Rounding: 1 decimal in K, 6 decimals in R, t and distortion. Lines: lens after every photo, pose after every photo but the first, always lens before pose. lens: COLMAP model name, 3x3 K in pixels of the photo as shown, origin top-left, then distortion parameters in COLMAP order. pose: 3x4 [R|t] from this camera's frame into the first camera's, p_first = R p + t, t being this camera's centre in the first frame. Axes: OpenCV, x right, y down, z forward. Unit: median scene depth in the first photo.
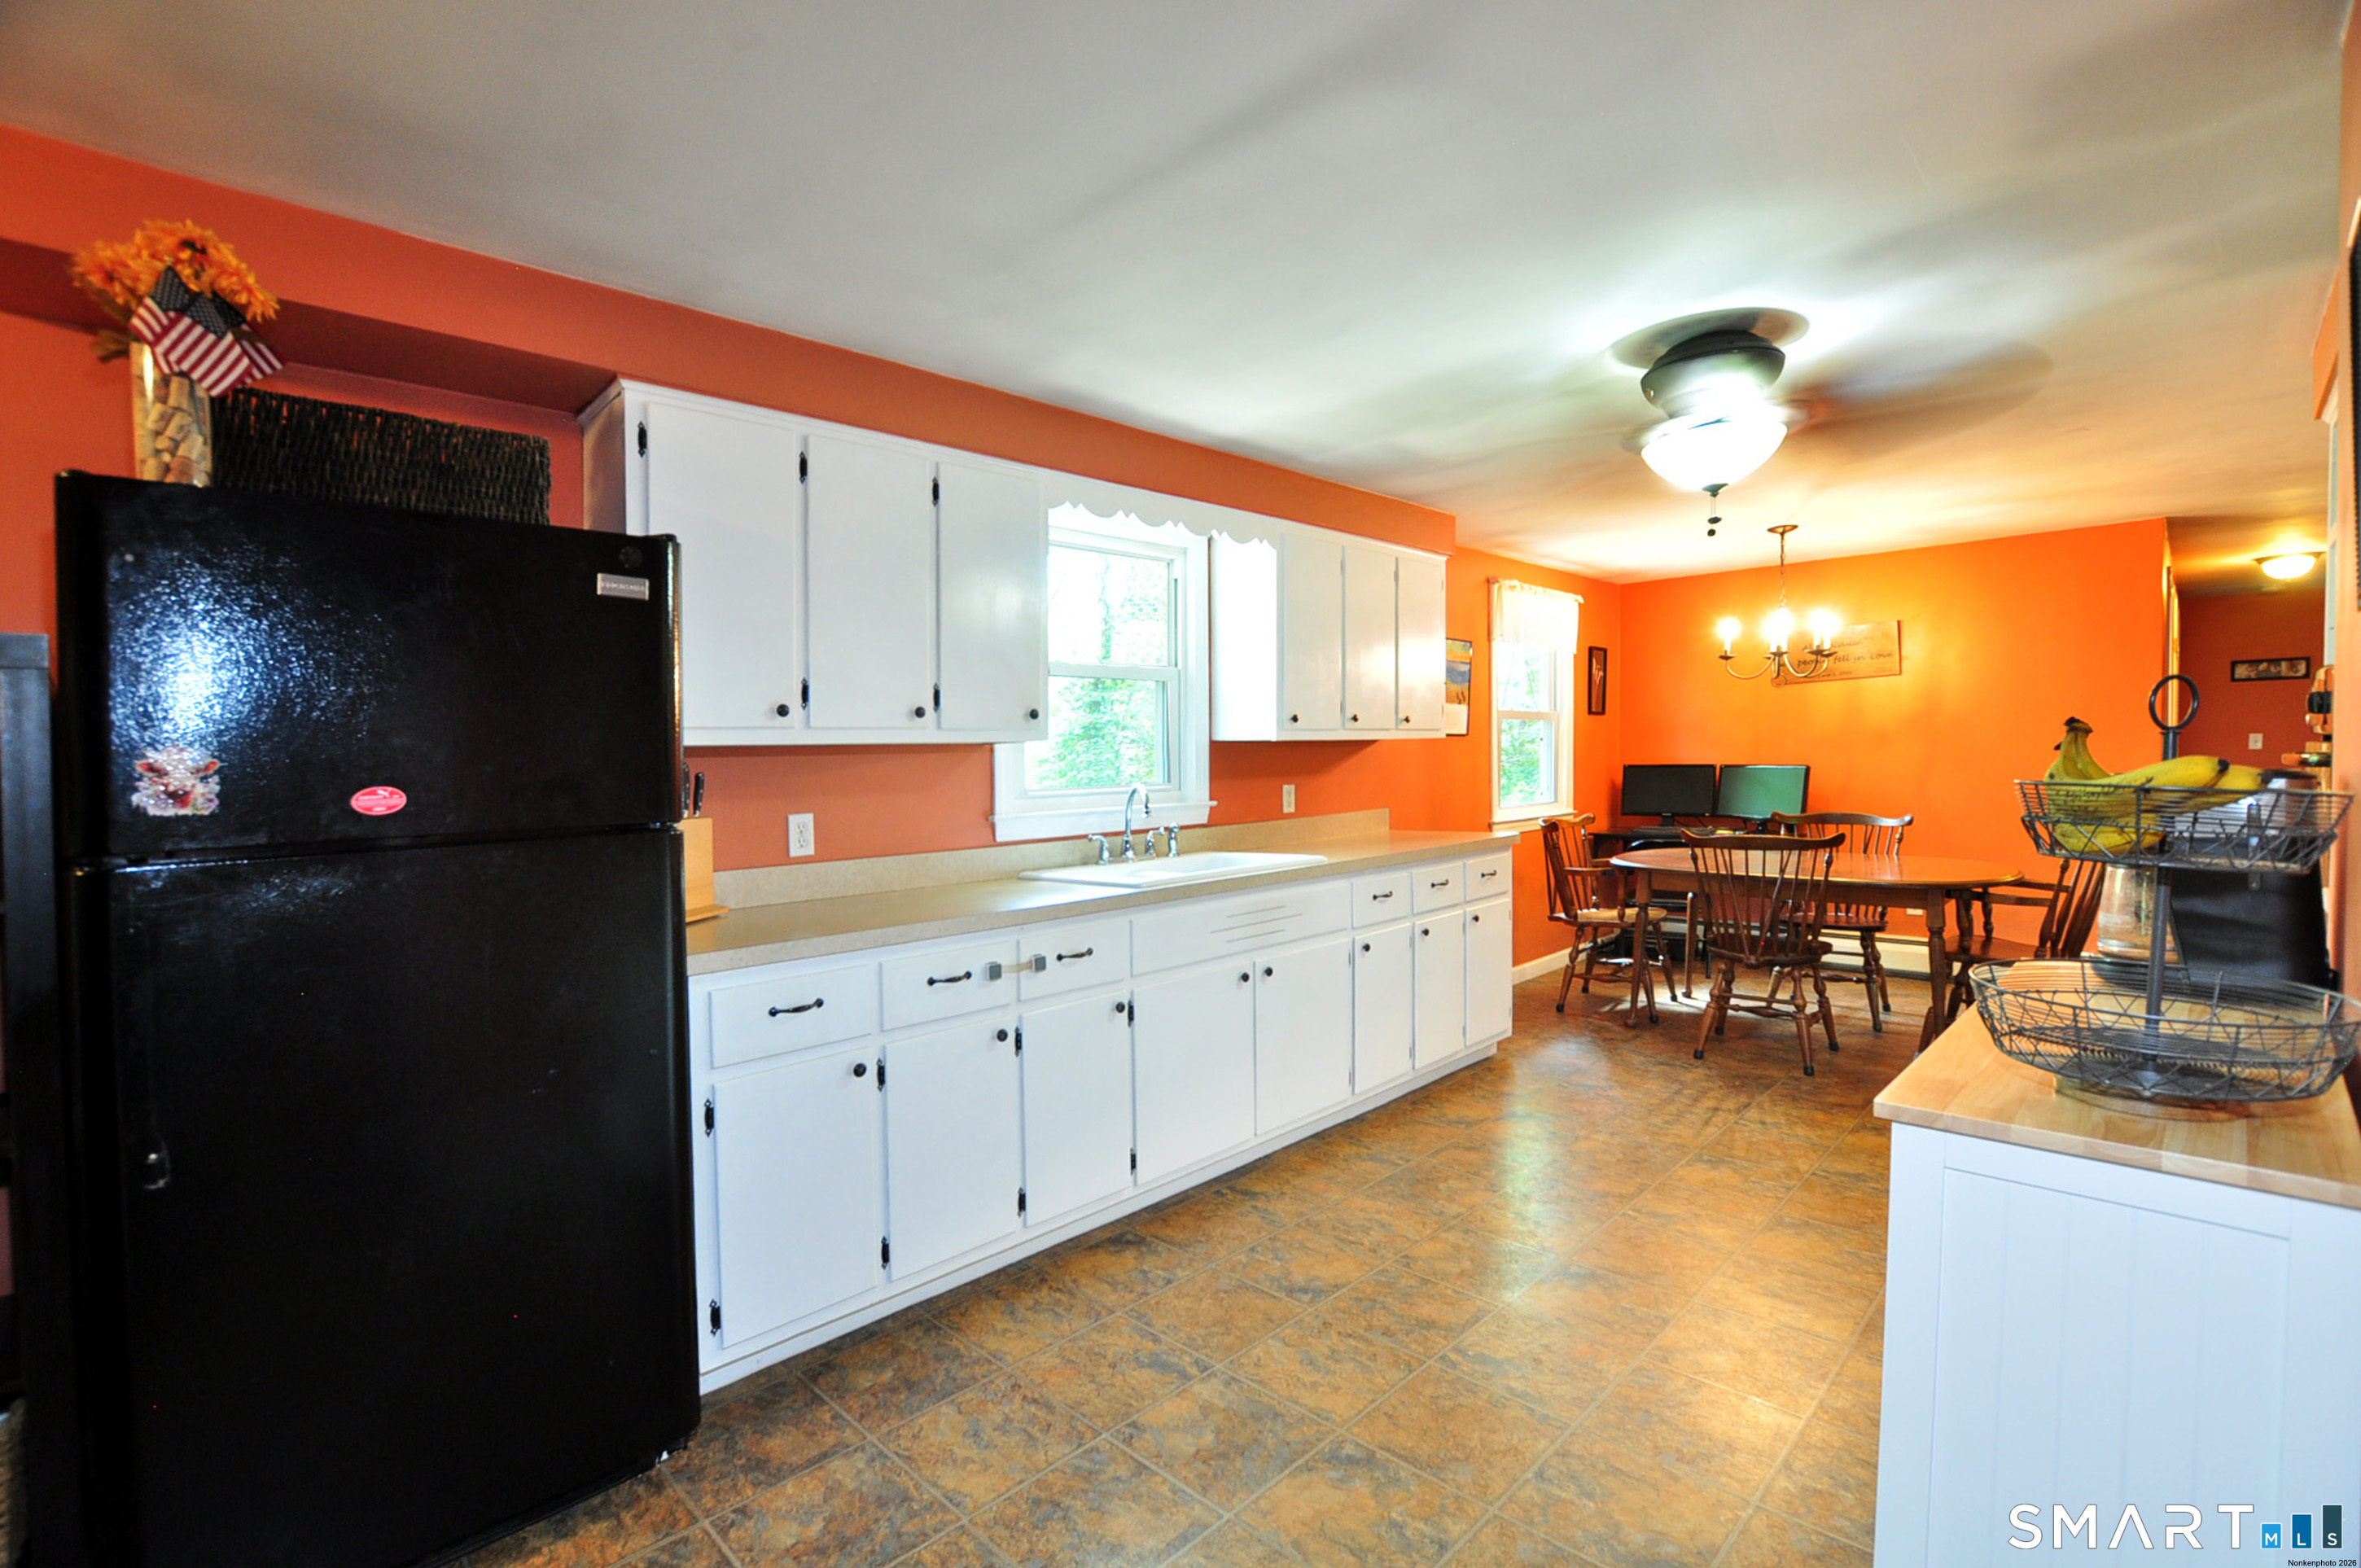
lens RADIAL K [[1046.6, 0, 1178.1], [0, 1046.6, 826.1], [0, 0, 1]] dist [-0.033979, 0.003857]
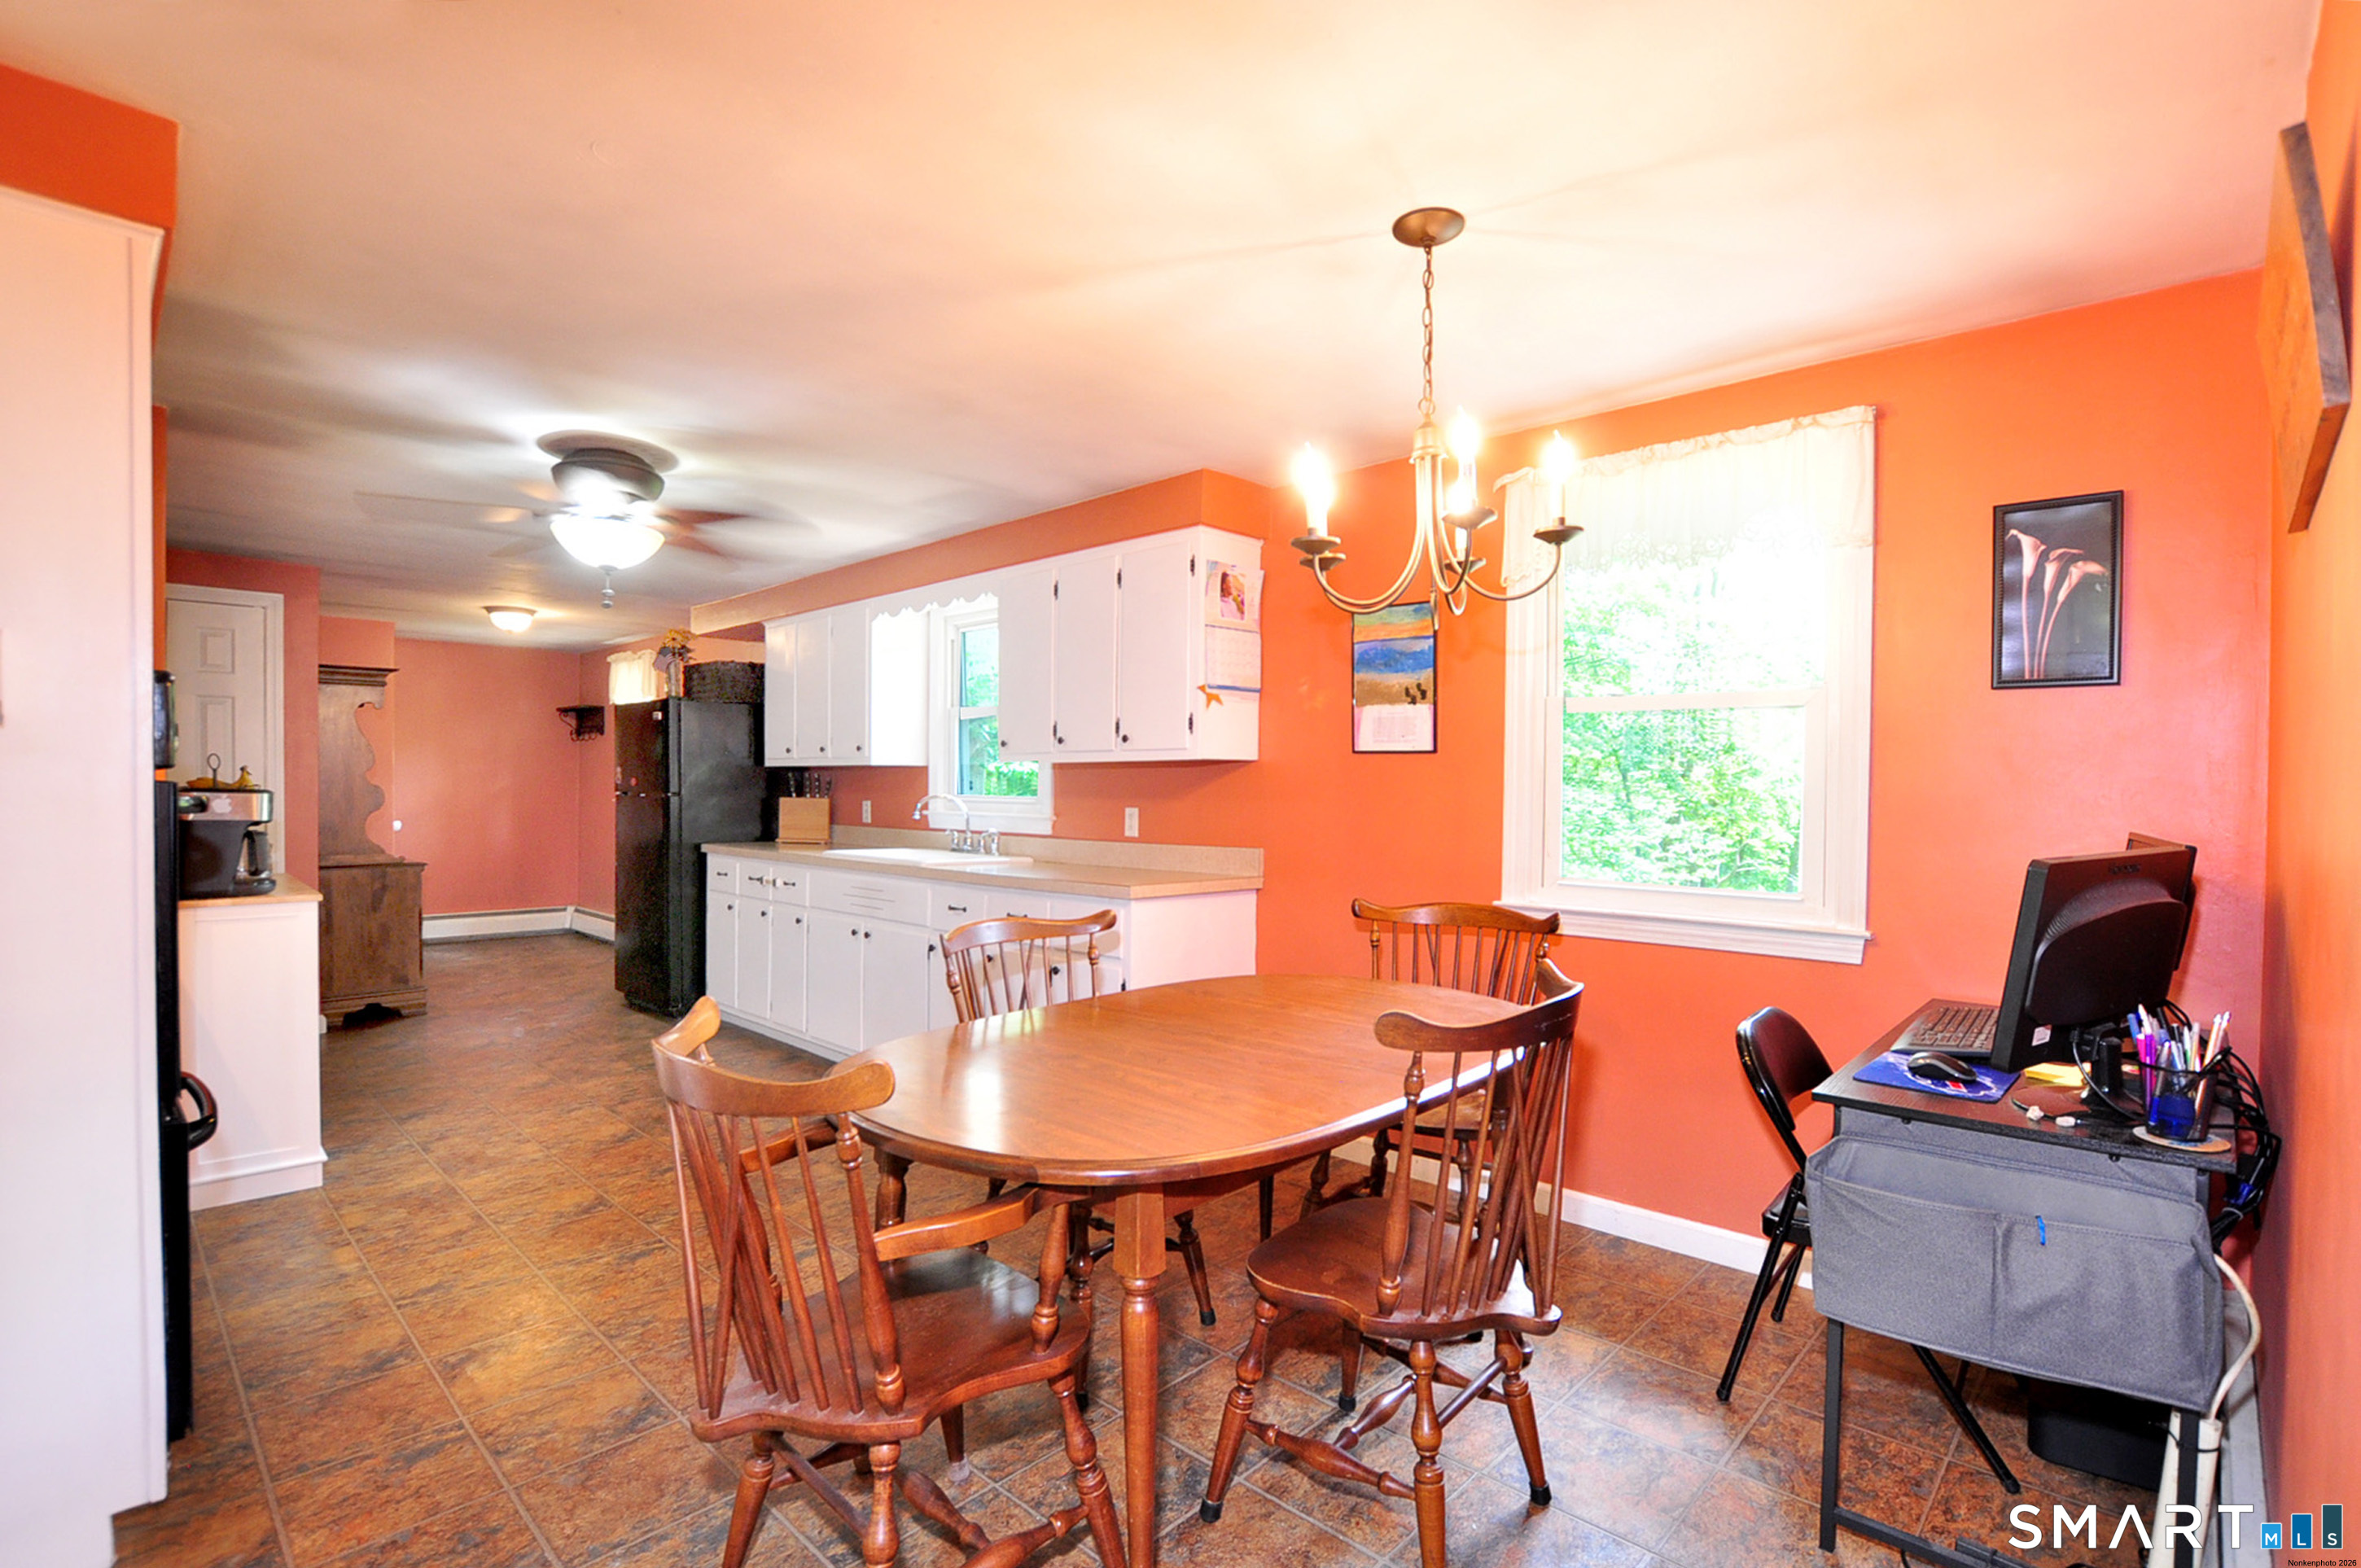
lens RADIAL K [[1103.5, 0, 1158.9], [0, 1103.5, 814.3], [0, 0, 1]] dist [-0.029617, -0.000436]
pose [[0.010209, 0.051534, -0.998619, 1.421427], [-0.071552, 0.996149, 0.050675, -0.109476], [0.997385, 0.070936, 0.013857, 1.269049]]
